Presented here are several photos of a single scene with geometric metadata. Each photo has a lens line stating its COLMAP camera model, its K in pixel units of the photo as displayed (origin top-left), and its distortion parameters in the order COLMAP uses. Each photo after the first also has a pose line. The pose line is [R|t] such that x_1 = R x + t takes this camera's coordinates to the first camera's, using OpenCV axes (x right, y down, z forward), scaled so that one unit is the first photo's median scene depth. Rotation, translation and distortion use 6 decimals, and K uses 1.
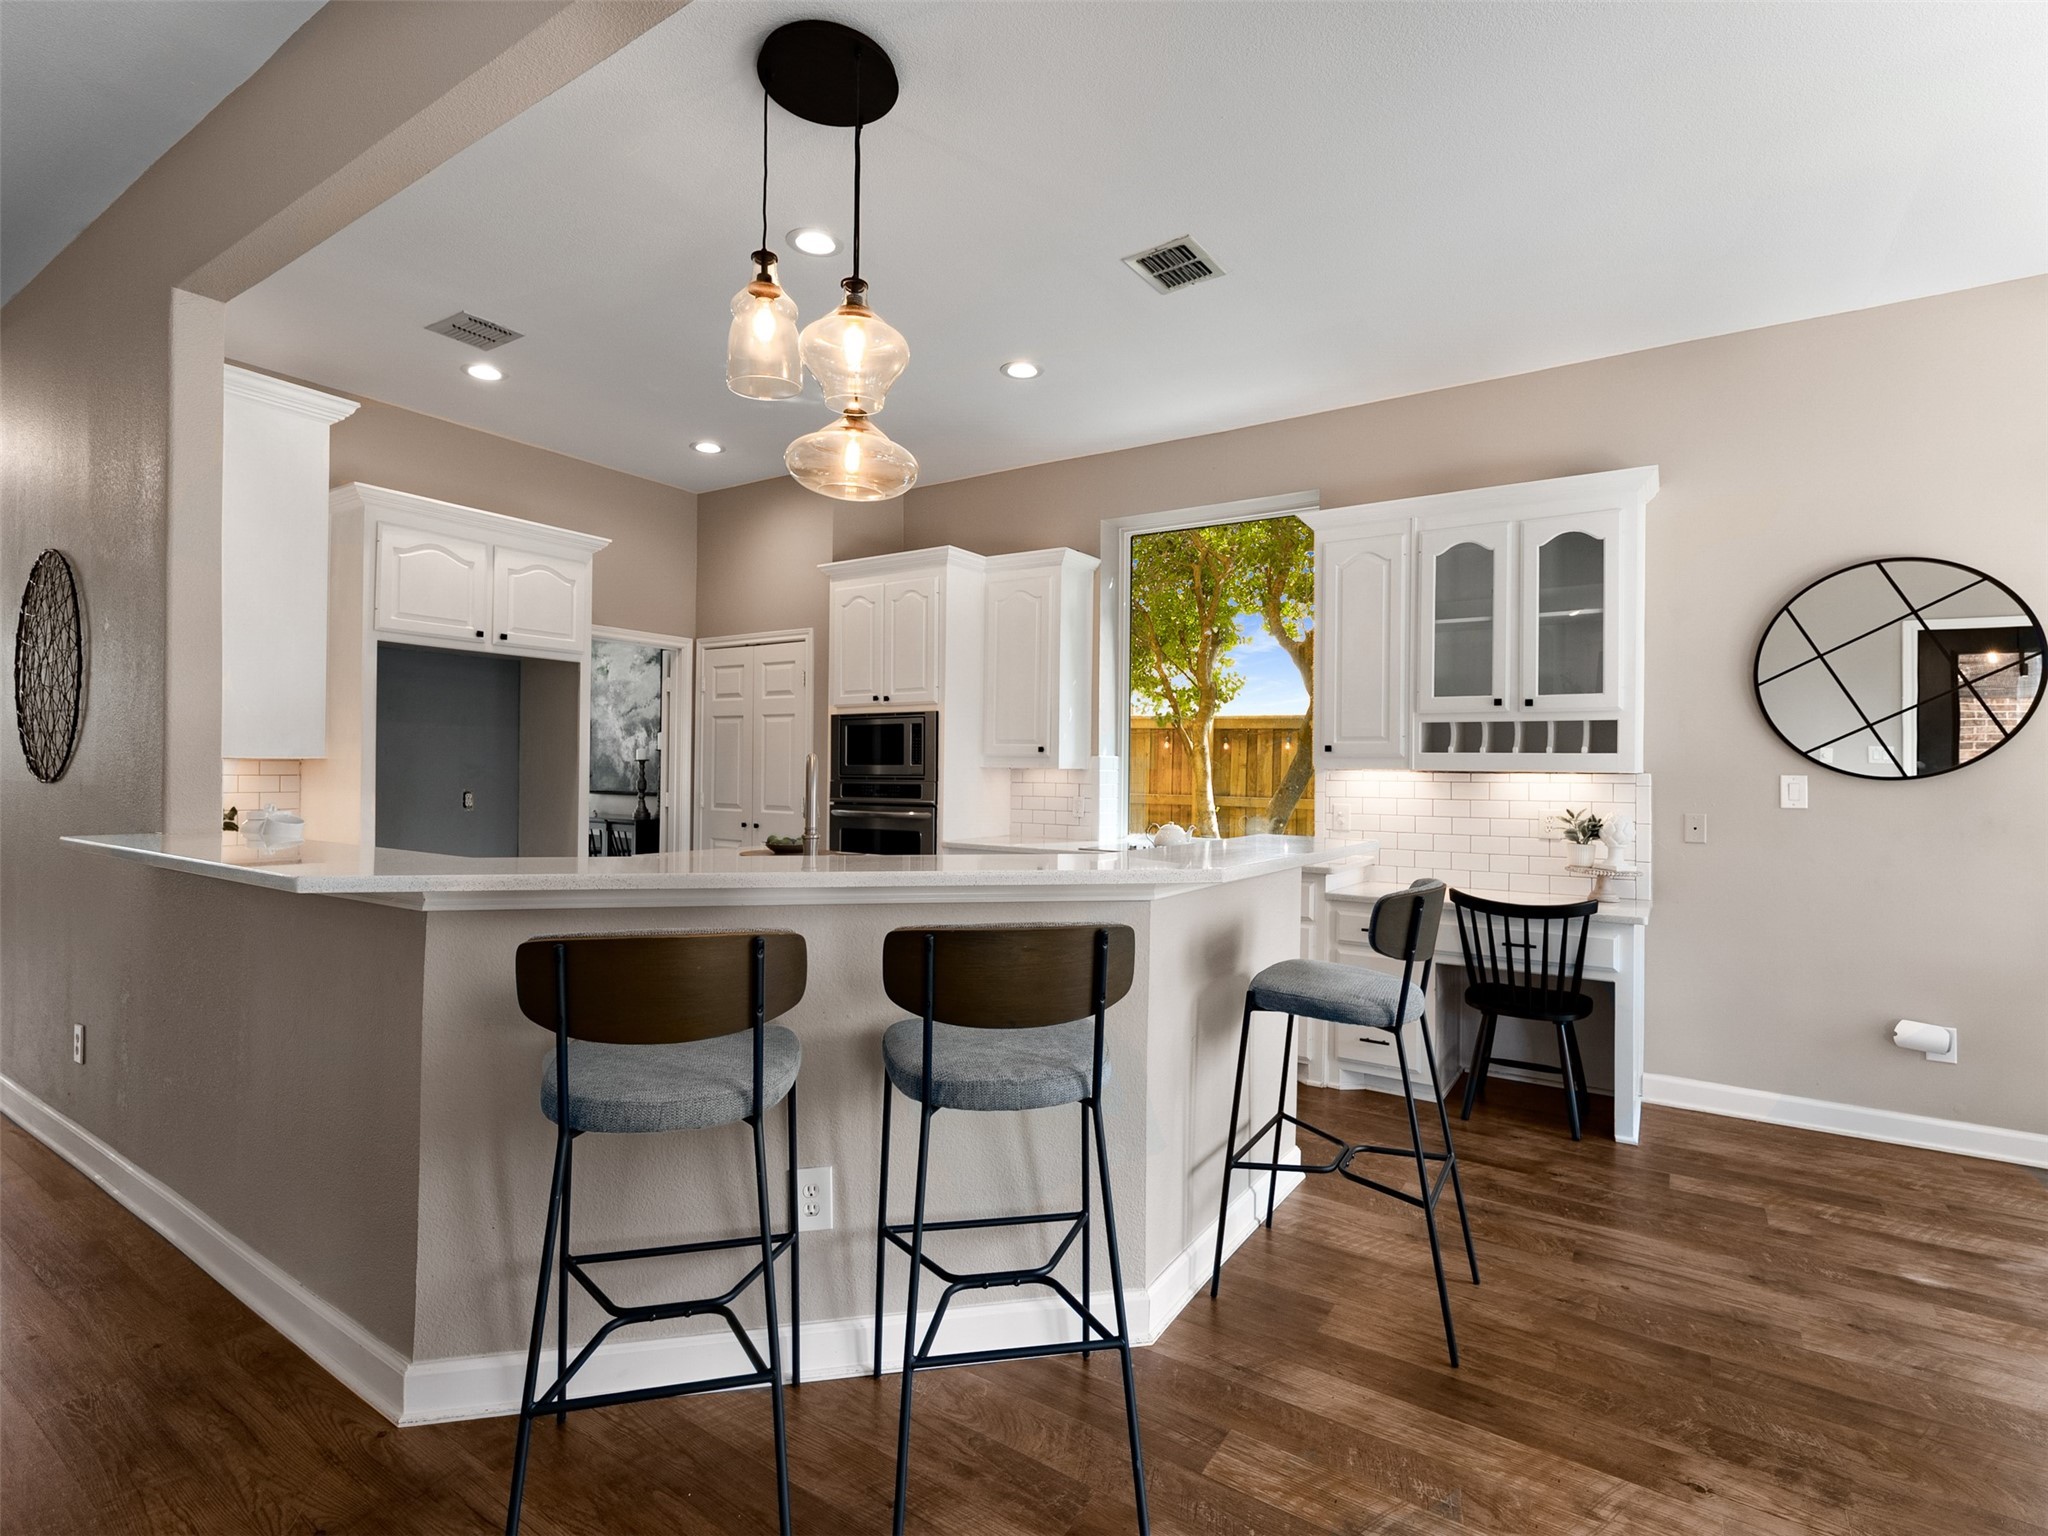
lens RADIAL K [[975.8, 0, 1024.0], [0, 975.8, 768.0], [0, 0, 1]] dist [0.003356, -0.000233]
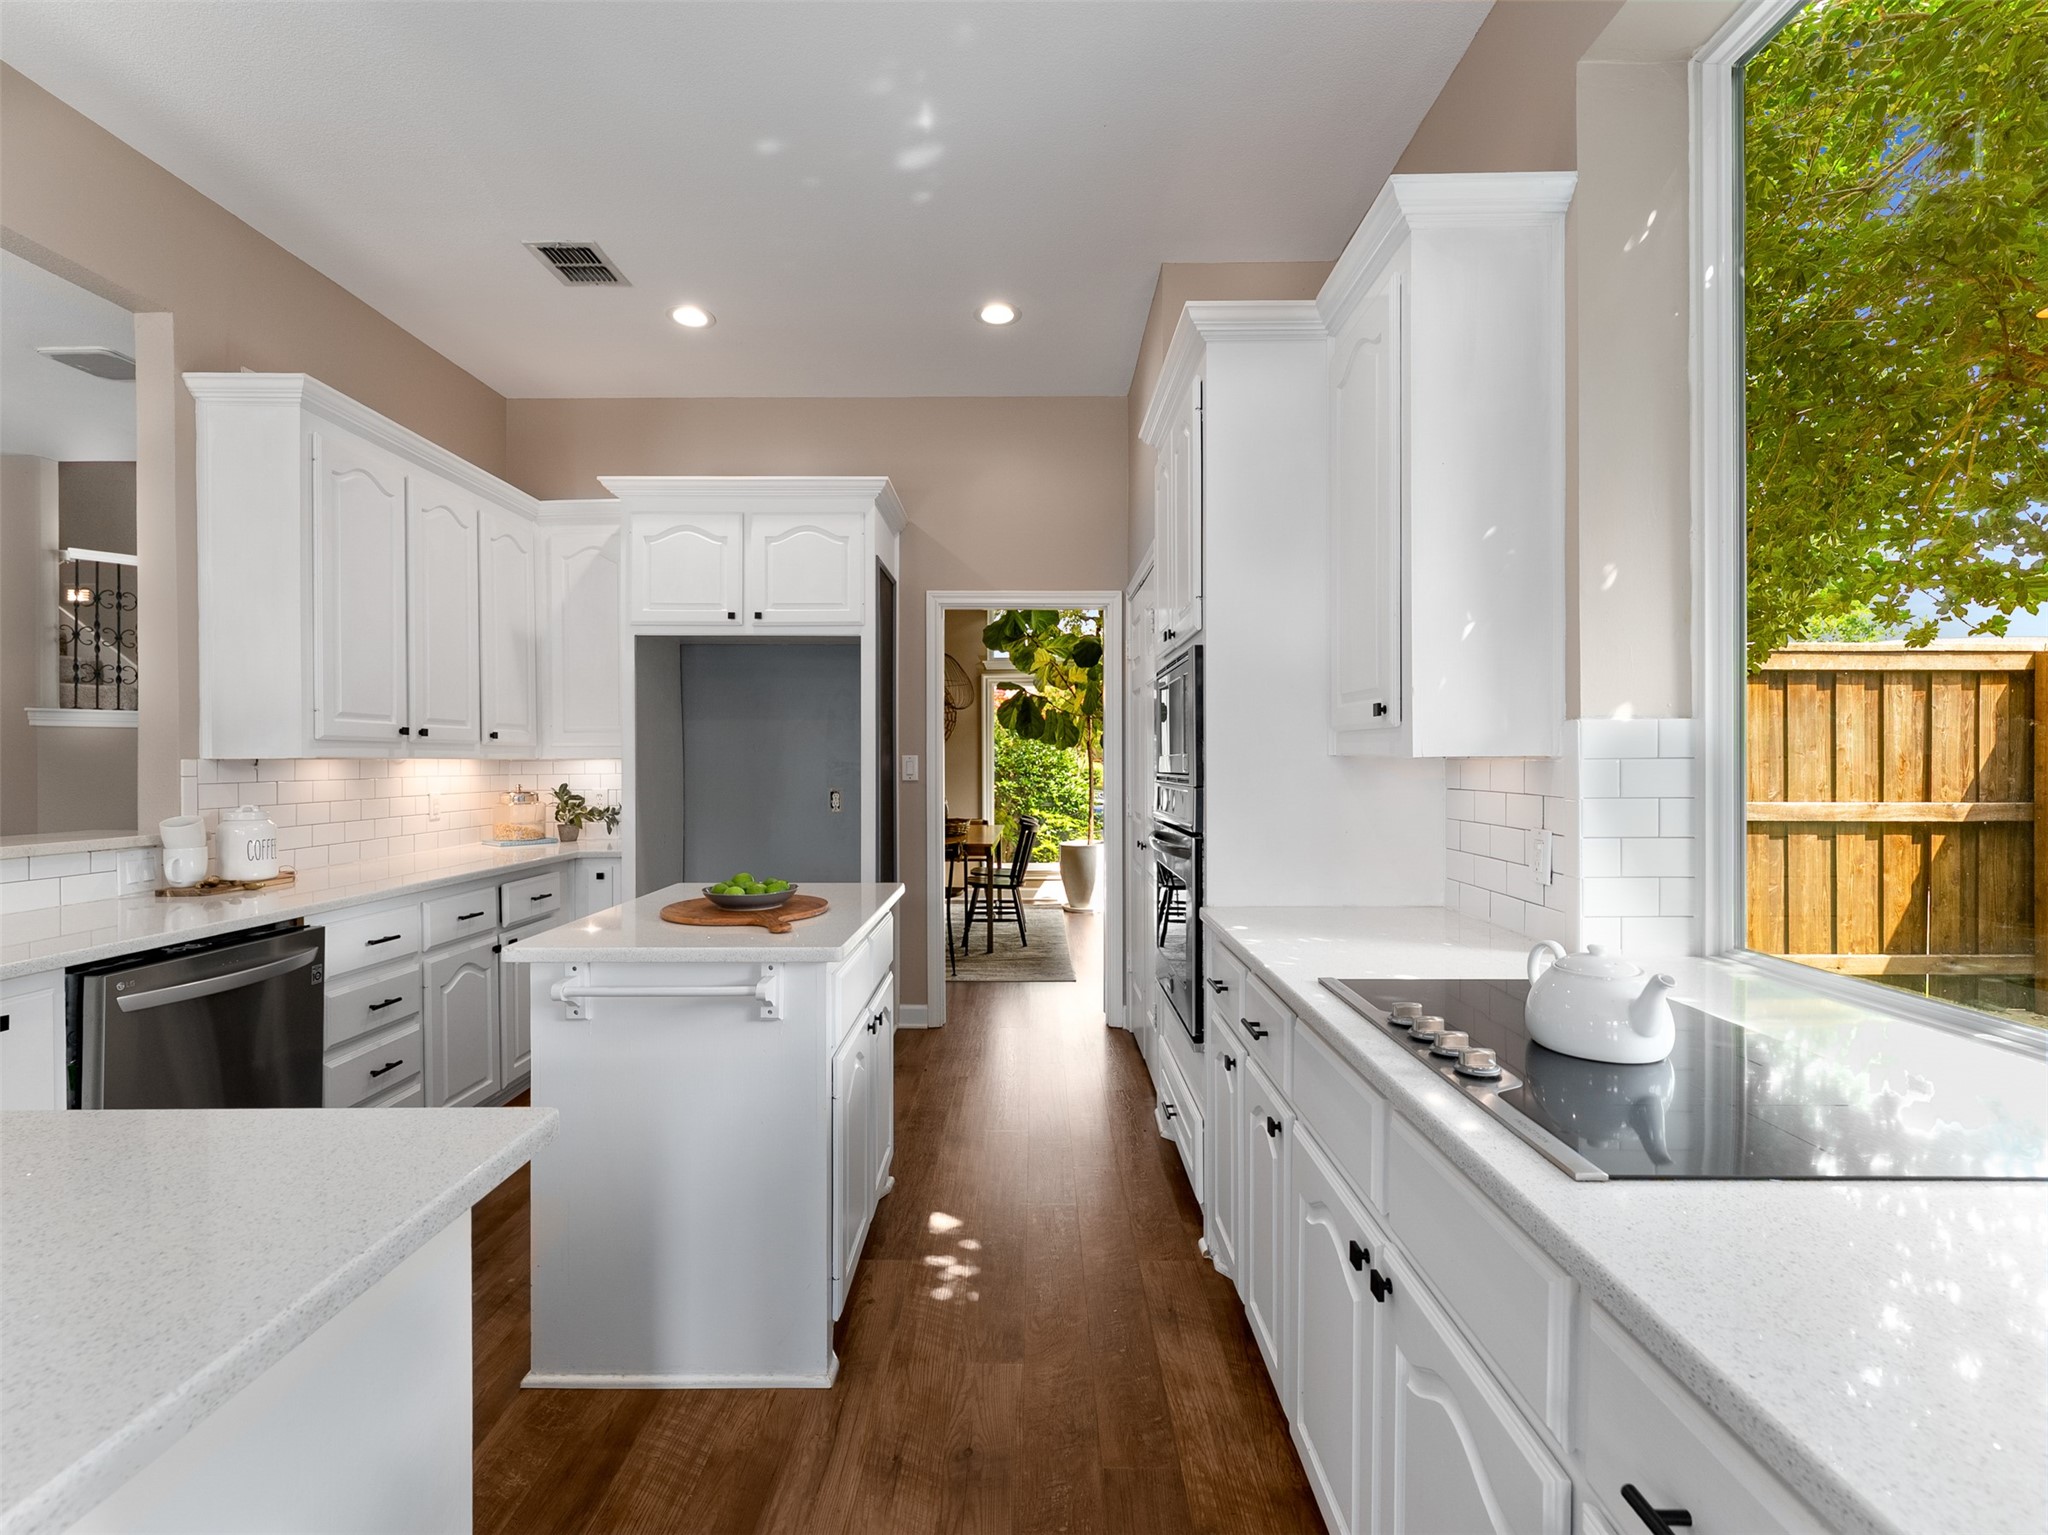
lens RADIAL K [[932.5, 0, 1030.7], [0, 932.5, 770.4], [0, 0, 1]] dist [-0.003894, 0.000123]
pose [[0.548886, -0.004998, -0.835882, 0.641613], [0.008099, 0.999967, -0.000661, 0.013816], [0.835858, -0.006408, 0.548908, 1.620136]]
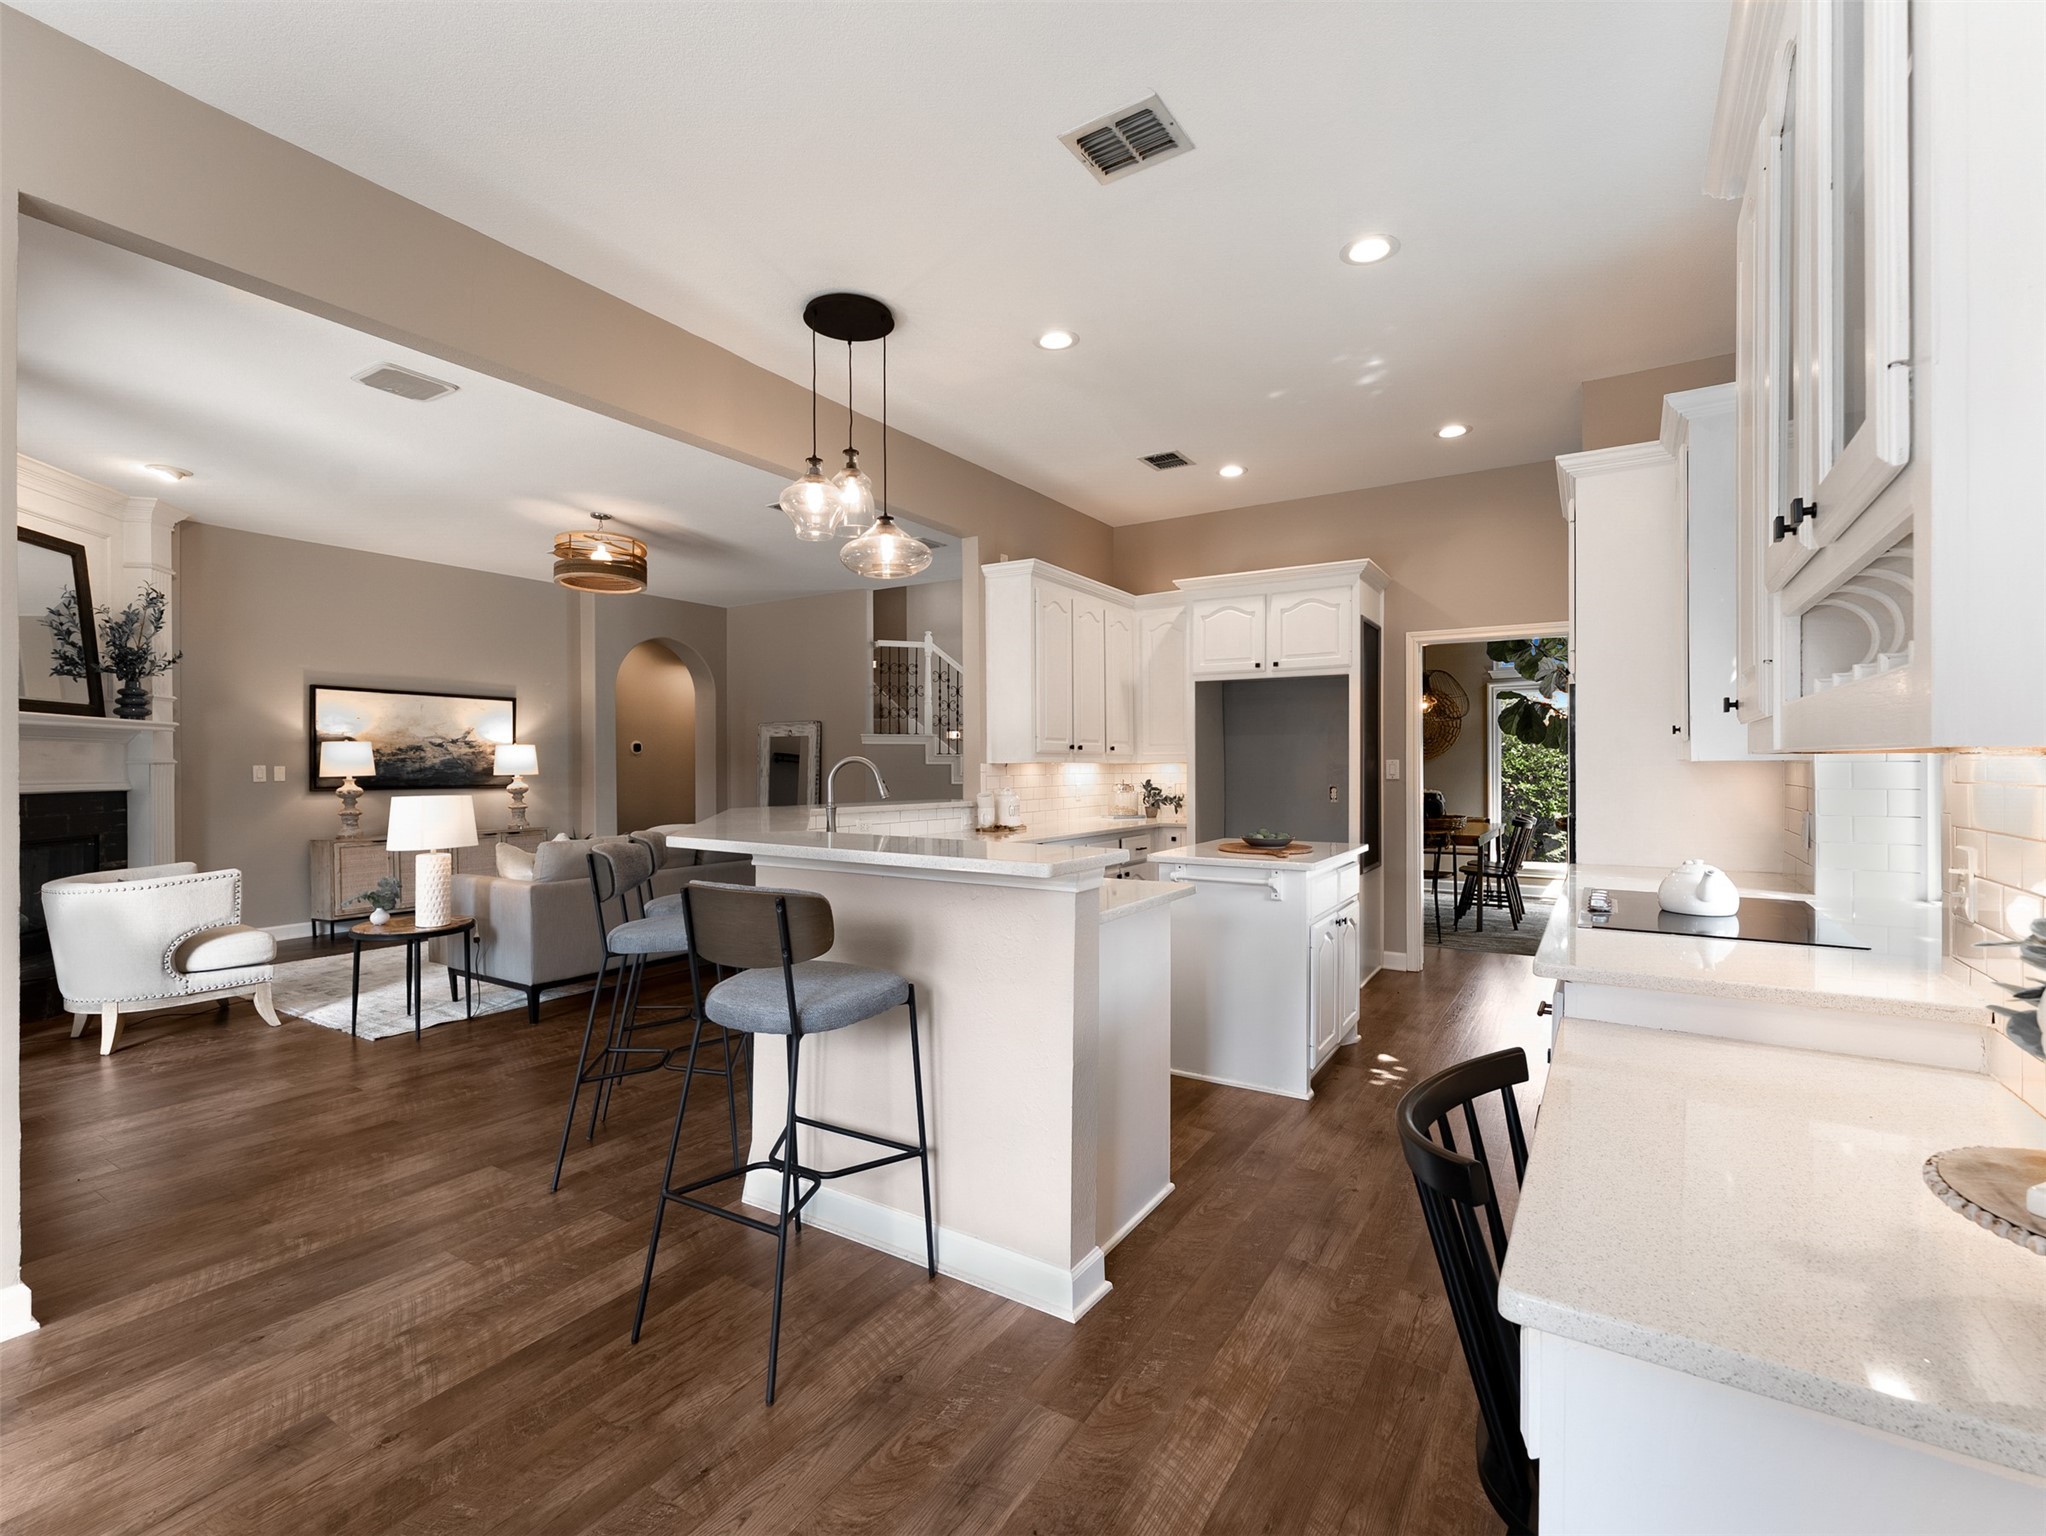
lens RADIAL K [[931.5, 0, 1029.7], [0, 931.5, 770.9], [0, 0, 1]] dist [-0.003894, 0.000123]
pose [[0.027163, -0.006679, -0.999609, 1.445256], [0.001897, 0.999976, -0.006630, 0.024915], [0.999629, -0.001716, 0.027175, 1.407858]]
